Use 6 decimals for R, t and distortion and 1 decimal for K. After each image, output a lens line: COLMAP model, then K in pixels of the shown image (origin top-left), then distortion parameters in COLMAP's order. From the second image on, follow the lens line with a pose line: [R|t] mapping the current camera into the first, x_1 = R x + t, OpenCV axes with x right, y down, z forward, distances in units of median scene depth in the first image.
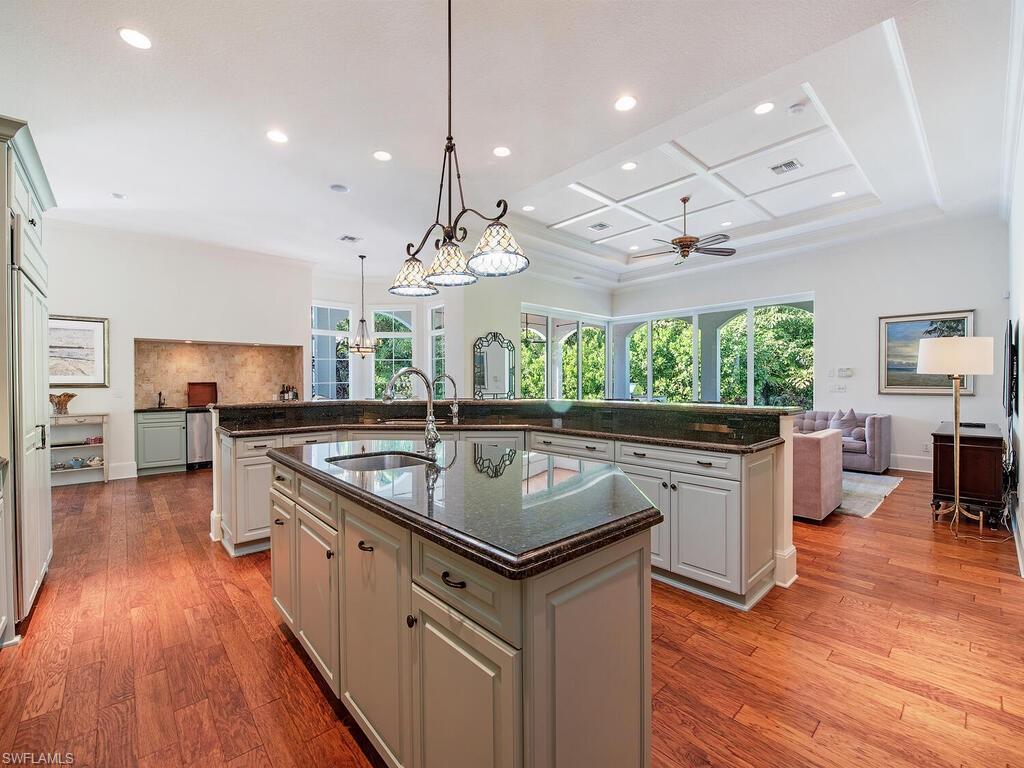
lens RADIAL K [[432.1, 0, 507.8], [0, 432.1, 386.1], [0, 0, 1]] dist [0.003336, 0.000024]
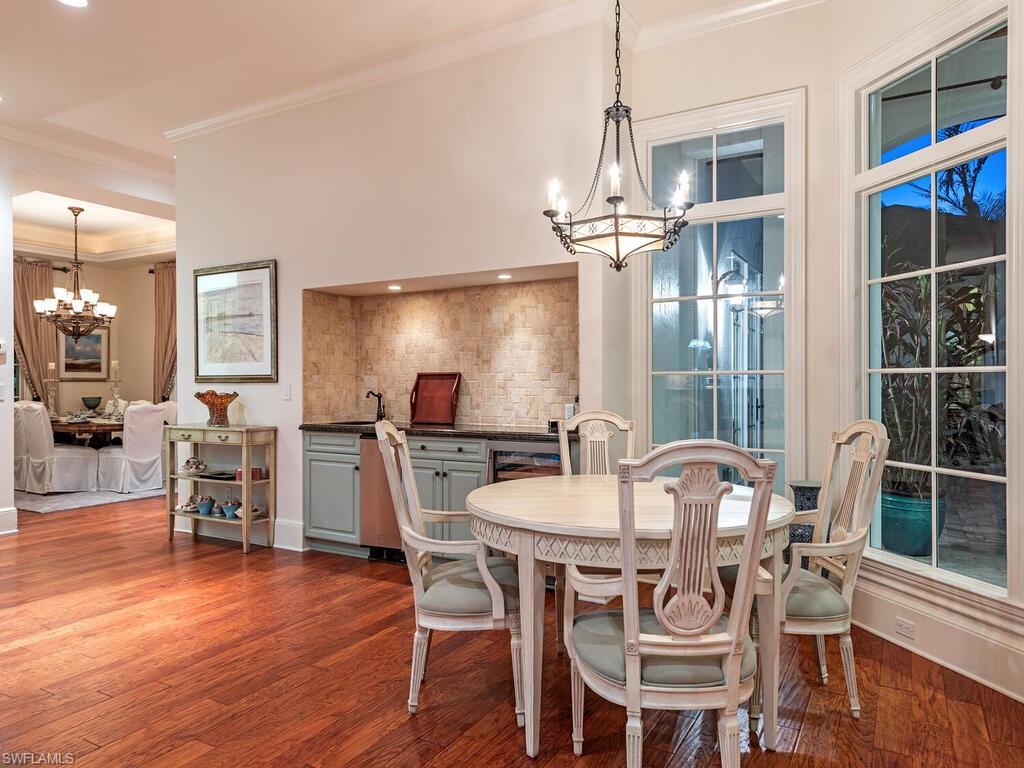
lens RADIAL K [[649.0, 0, 506.1], [0, 649.0, 382.2], [0, 0, 1]] dist [0.003087, -0.000034]
pose [[0.322042, 0.002998, -0.946721, -0.028777], [-0.008948, 0.999960, 0.000123, 0.000416], [0.946683, 0.008431, 0.322056, 0.954953]]
